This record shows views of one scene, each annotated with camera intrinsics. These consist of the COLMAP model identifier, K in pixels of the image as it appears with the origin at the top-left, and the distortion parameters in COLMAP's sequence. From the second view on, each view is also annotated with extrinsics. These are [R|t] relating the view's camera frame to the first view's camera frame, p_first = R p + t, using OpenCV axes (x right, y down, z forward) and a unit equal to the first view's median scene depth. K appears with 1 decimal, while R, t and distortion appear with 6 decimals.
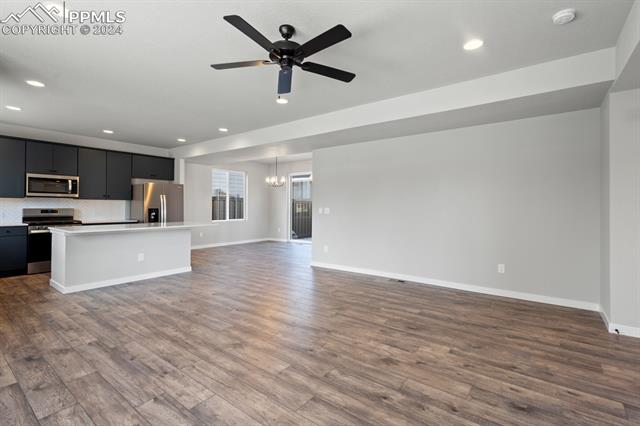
lens RADIAL K [[294.2, 0, 324.5], [0, 294.2, 207.0], [0, 0, 1]] dist [0.000441, -0.002965]
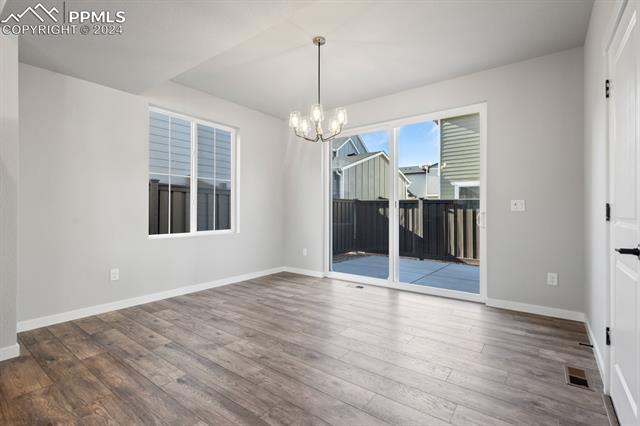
lens RADIAL K [[294.2, 0, 324.3], [0, 294.2, 211.1], [0, 0, 1]] dist [0.000441, -0.002965]
pose [[0.999974, -0.006908, 0.002008, -0.215231], [0.006924, 0.999941, -0.008334, 0.025301], [-0.001951, 0.008348, 0.999963, 0.895749]]
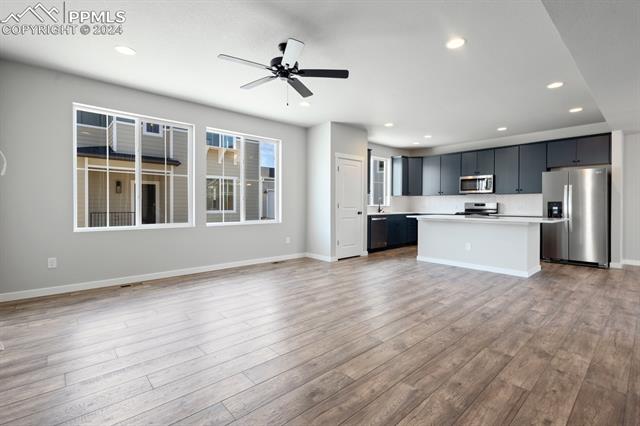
lens RADIAL K [[294.2, 0, 315.8], [0, 294.2, 211.3], [0, 0, 1]] dist [0.000441, -0.002965]
pose [[-0.207448, 0.016228, -0.978111, 0.428348], [-0.006377, 0.999819, 0.017941, 0.023819], [0.978225, 0.009960, -0.207307, 0.566519]]
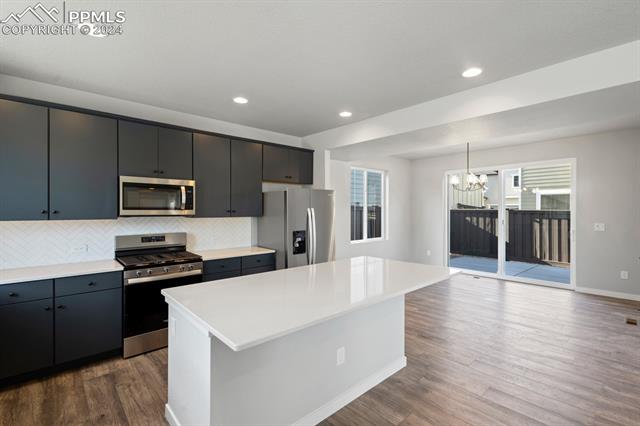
lens RADIAL K [[294.2, 0, 314.9], [0, 294.2, 210.9], [0, 0, 1]] dist [0.000441, -0.002965]
pose [[0.980245, -0.009384, -0.197566, -0.481354], [0.008890, 0.999955, -0.003386, -0.037025], [0.197589, 0.001563, 0.980284, 0.464831]]
